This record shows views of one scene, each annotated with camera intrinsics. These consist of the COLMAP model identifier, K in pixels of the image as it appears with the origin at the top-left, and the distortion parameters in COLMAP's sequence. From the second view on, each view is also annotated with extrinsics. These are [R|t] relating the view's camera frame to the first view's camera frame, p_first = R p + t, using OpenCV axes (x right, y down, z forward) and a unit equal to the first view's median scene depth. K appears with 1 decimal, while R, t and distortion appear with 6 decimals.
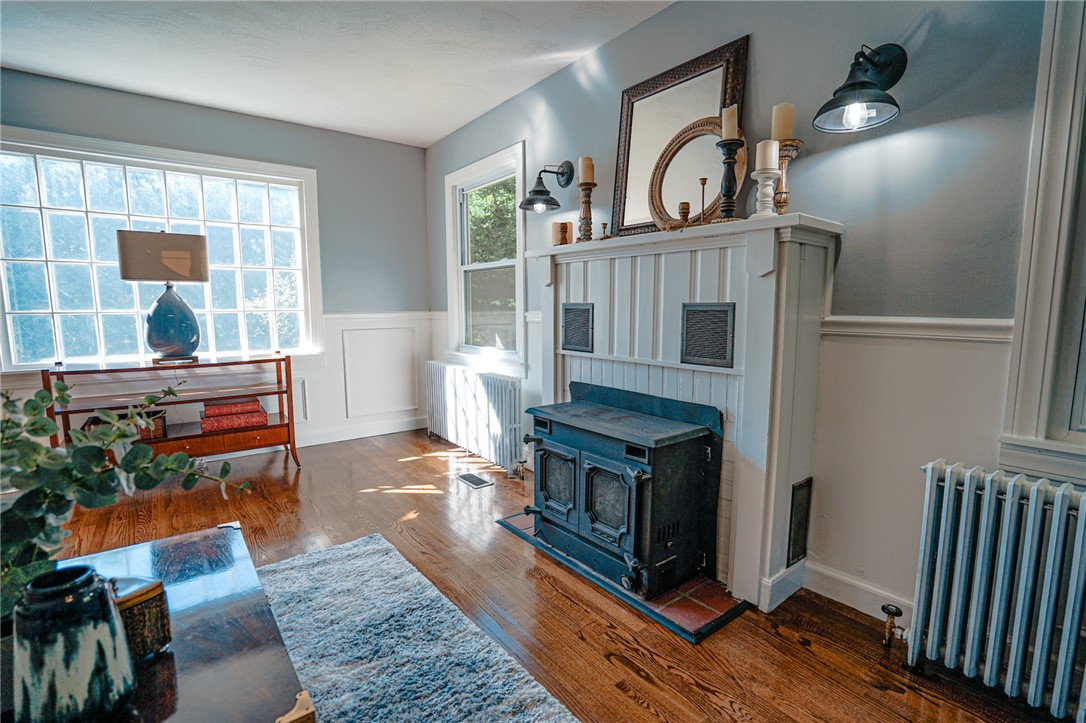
lens RADIAL K [[512.7, 0, 555.3], [0, 512.7, 366.1], [0, 0, 1]] dist [-0.053427, 0.022671]
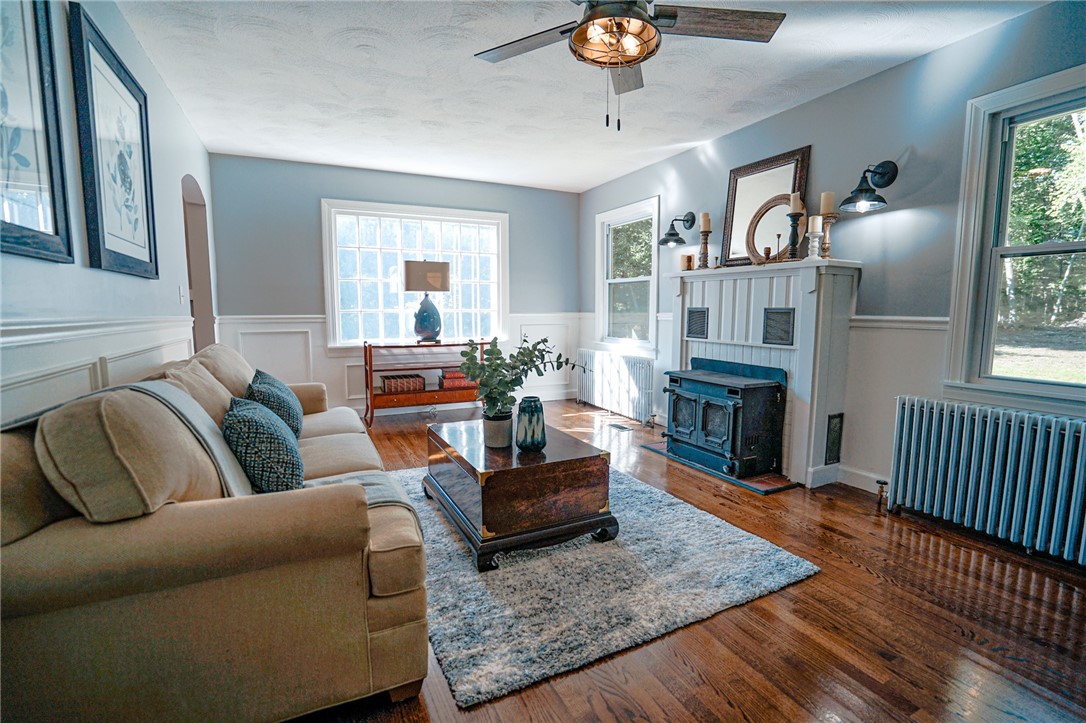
lens RADIAL K [[512.7, 0, 555.3], [0, 512.7, 366.1], [0, 0, 1]] dist [-0.053427, 0.022671]
pose [[0.982015, 0.026117, -0.186988, -0.095655], [-0.027503, 0.999610, -0.004825, 0.083469], [0.186789, 0.009881, 0.982350, -0.673856]]
